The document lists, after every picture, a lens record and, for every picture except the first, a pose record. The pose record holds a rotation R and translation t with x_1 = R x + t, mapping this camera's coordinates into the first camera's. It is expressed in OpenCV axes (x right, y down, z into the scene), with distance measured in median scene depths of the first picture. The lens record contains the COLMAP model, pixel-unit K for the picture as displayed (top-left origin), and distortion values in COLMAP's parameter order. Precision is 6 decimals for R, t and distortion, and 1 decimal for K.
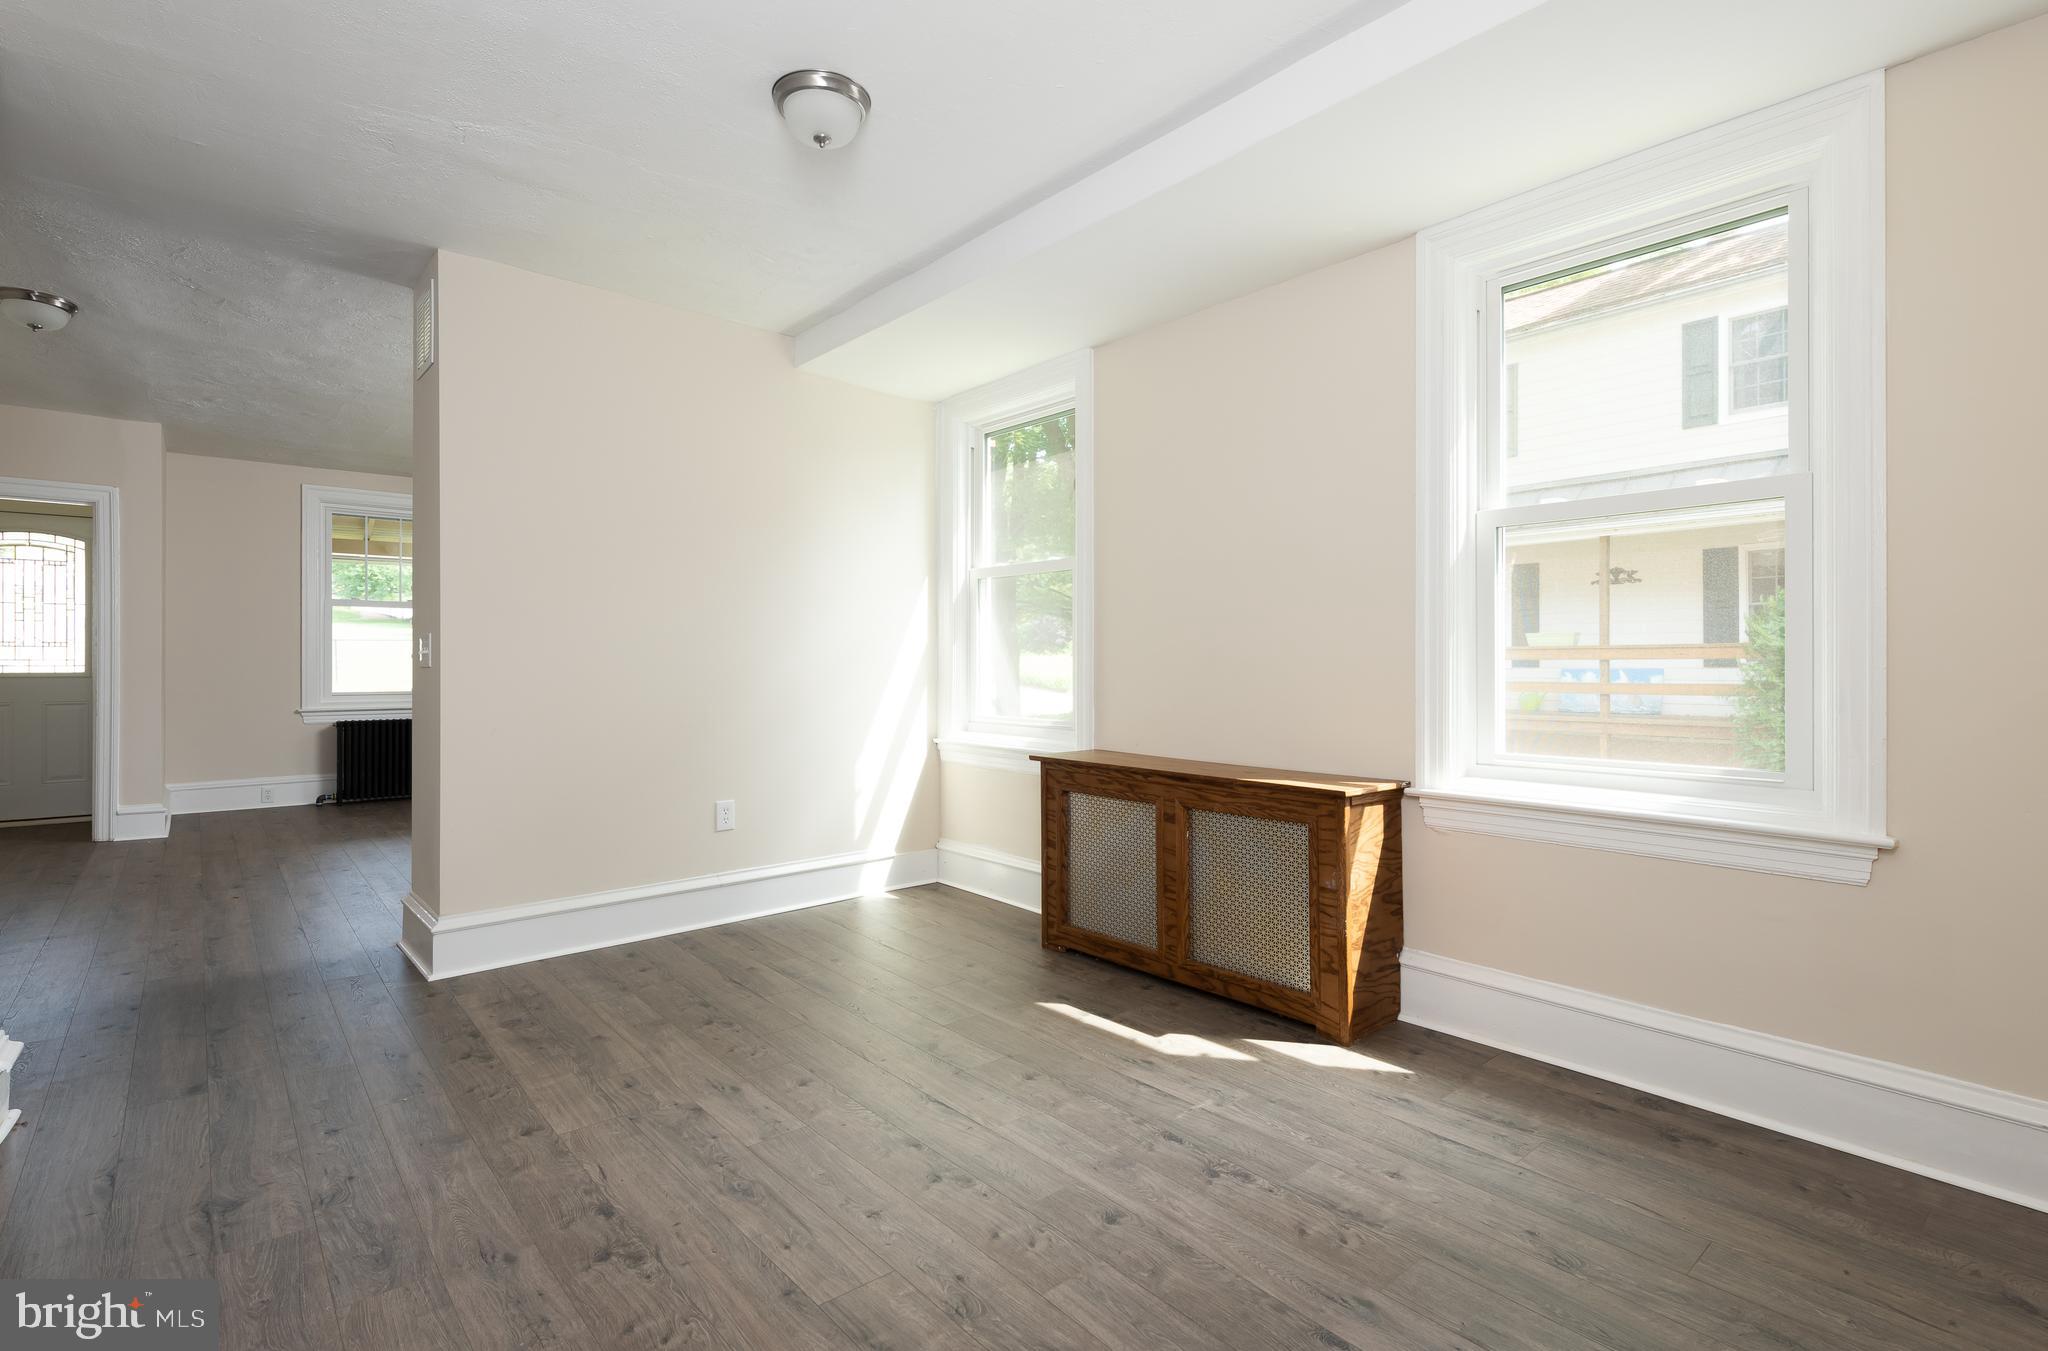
lens RADIAL K [[958.4, 0, 1023.9], [0, 958.4, 653.1], [0, 0, 1]] dist [0.005427, -0.000317]
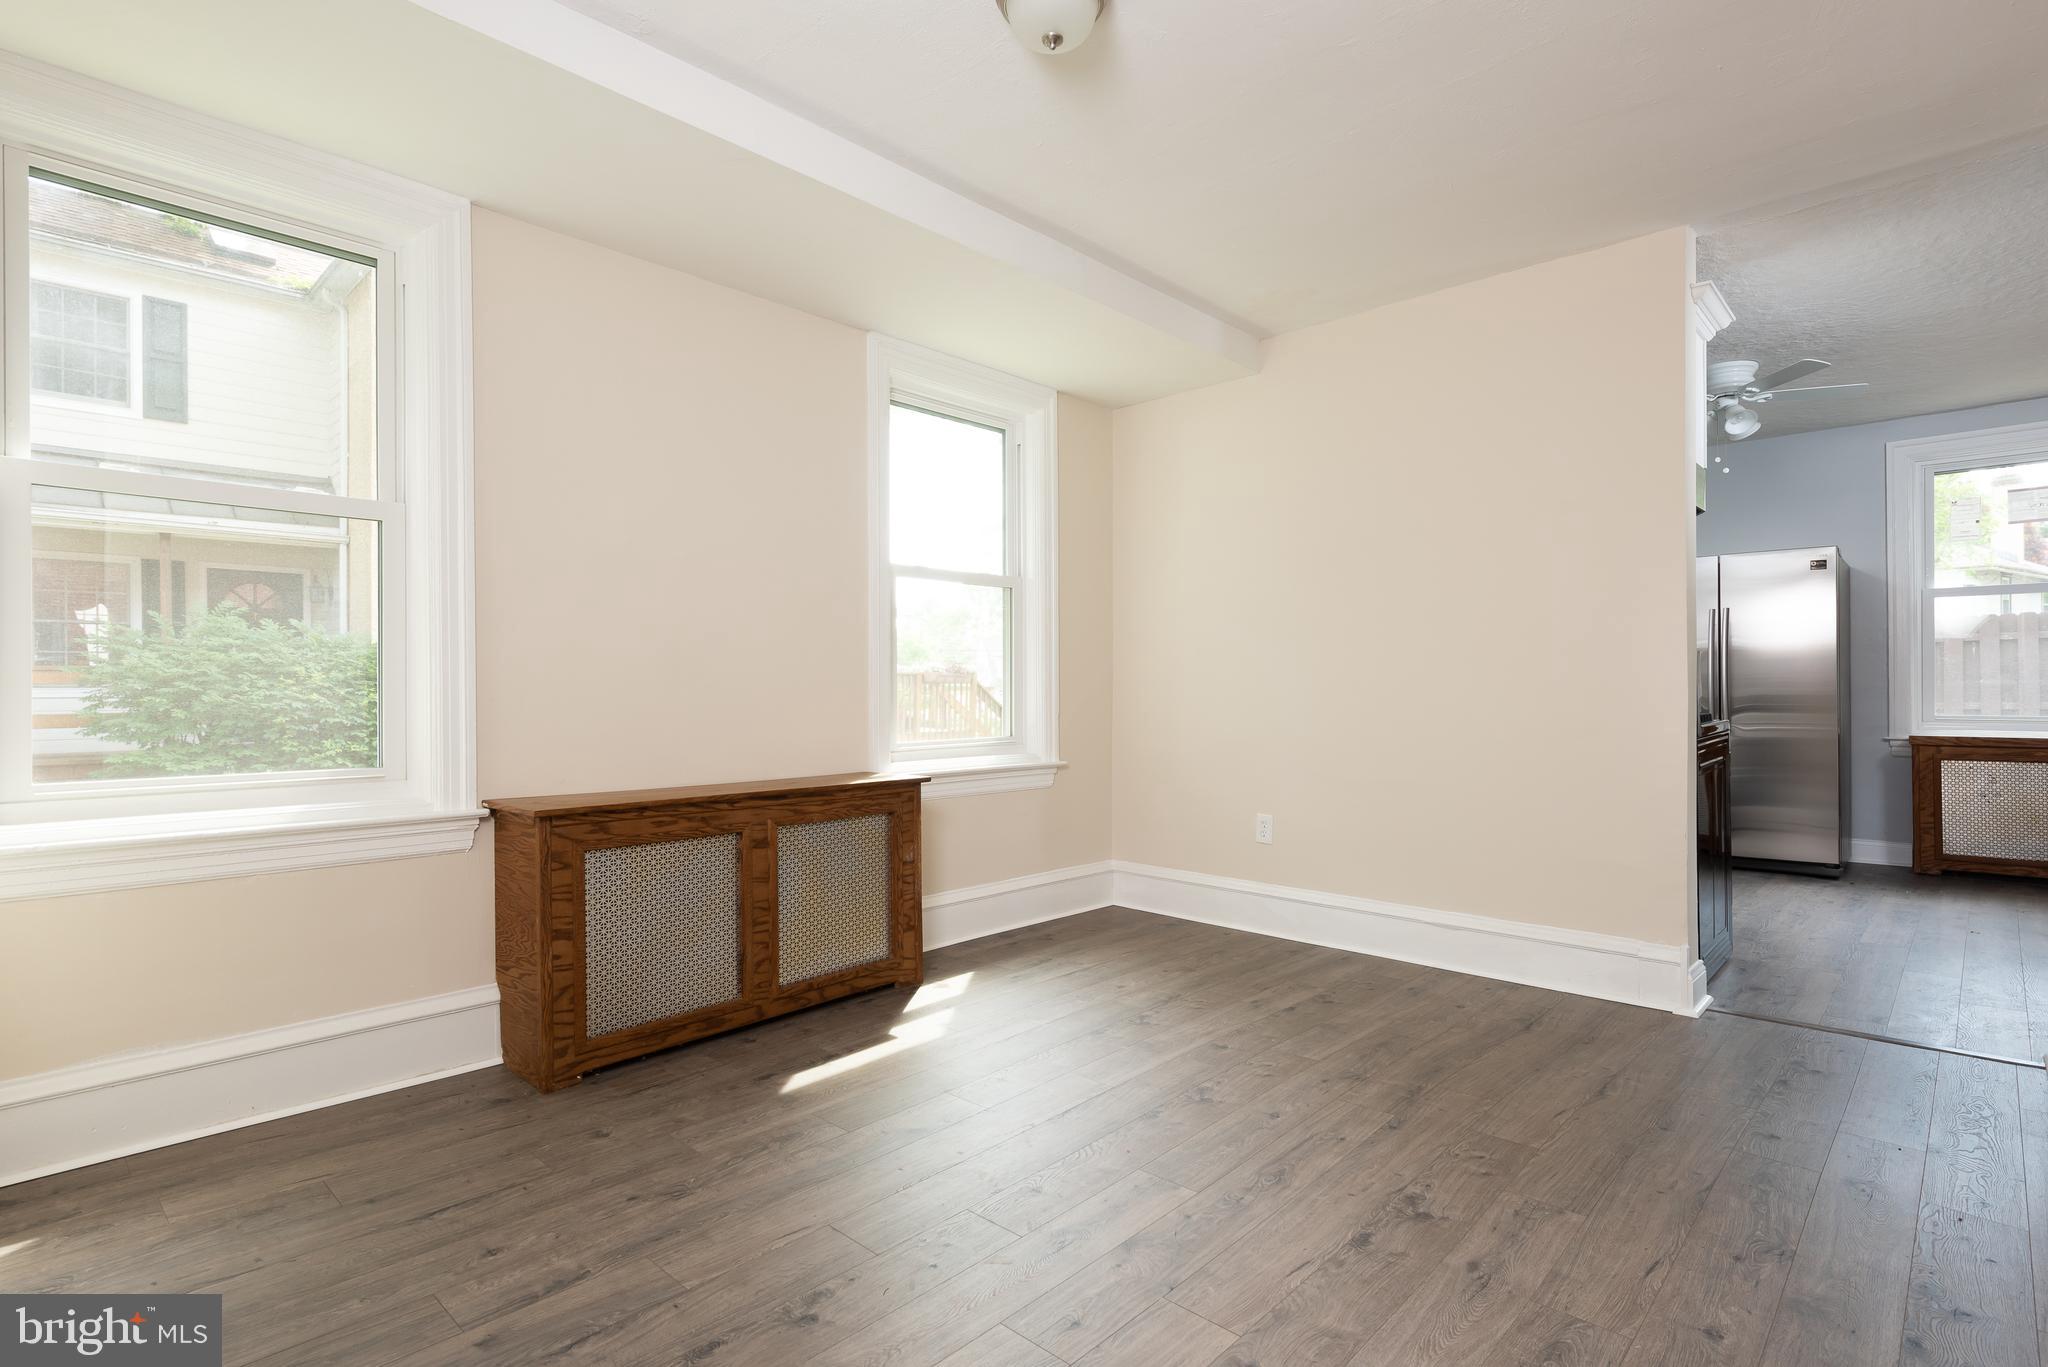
lens RADIAL K [[990.1, 0, 1023.5], [0, 990.1, 669.6], [0, 0, 1]] dist [0.023040, -0.010843]
pose [[-0.090688, 0.020696, 0.995664, -1.073614], [-0.004511, 0.999765, -0.021192, 0.033080], [-0.995869, -0.006413, -0.090573, 1.097666]]
